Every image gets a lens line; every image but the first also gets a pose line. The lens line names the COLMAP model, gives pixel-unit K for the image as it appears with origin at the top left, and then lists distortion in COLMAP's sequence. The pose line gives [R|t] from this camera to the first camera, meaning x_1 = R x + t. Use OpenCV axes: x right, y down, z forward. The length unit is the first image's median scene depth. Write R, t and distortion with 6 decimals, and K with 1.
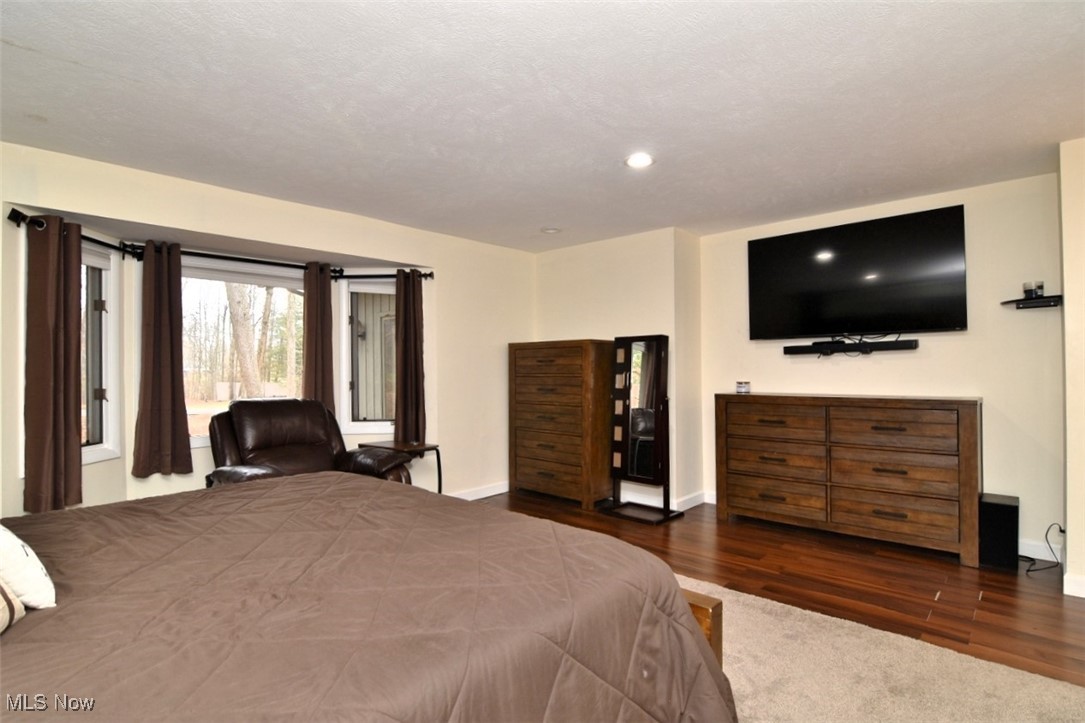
lens RADIAL K [[528.2, 0, 544.6], [0, 528.2, 363.9], [0, 0, 1]] dist [0.000944, -0.012446]
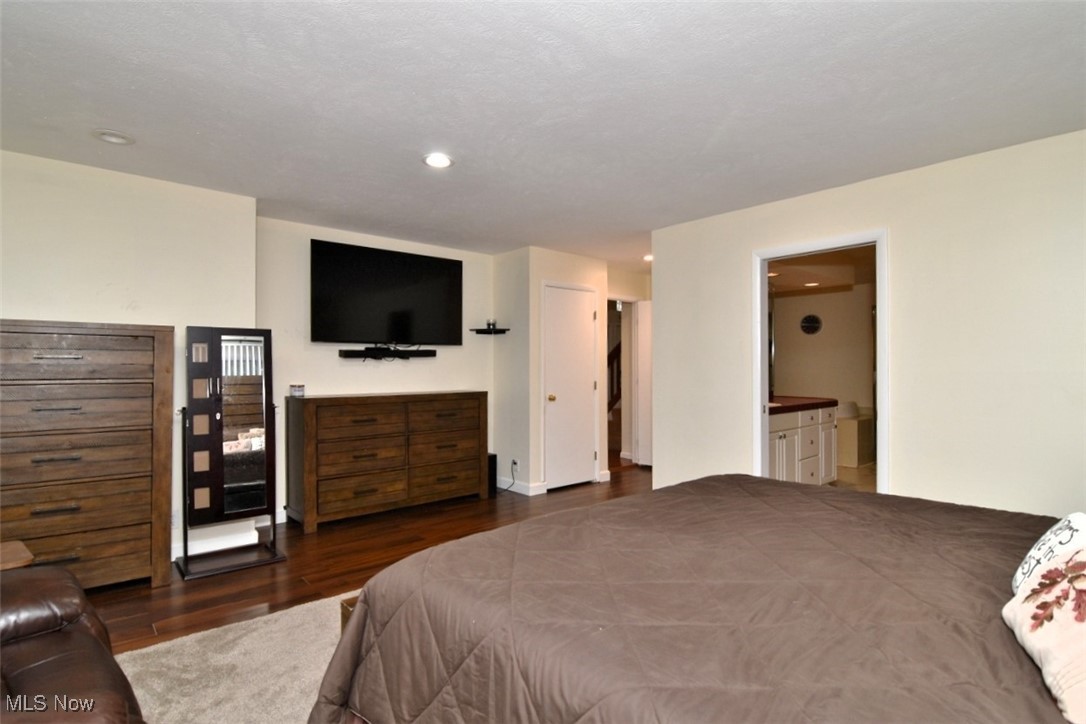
lens RADIAL K [[528.7, 0, 545.1], [0, 528.7, 364.4], [0, 0, 1]] dist [0.000944, -0.012446]
pose [[0.127054, 0.015188, 0.991779, -0.585087], [-0.006095, 0.999876, -0.014531, 0.009320], [-0.991877, -0.004199, 0.127131, 0.510779]]
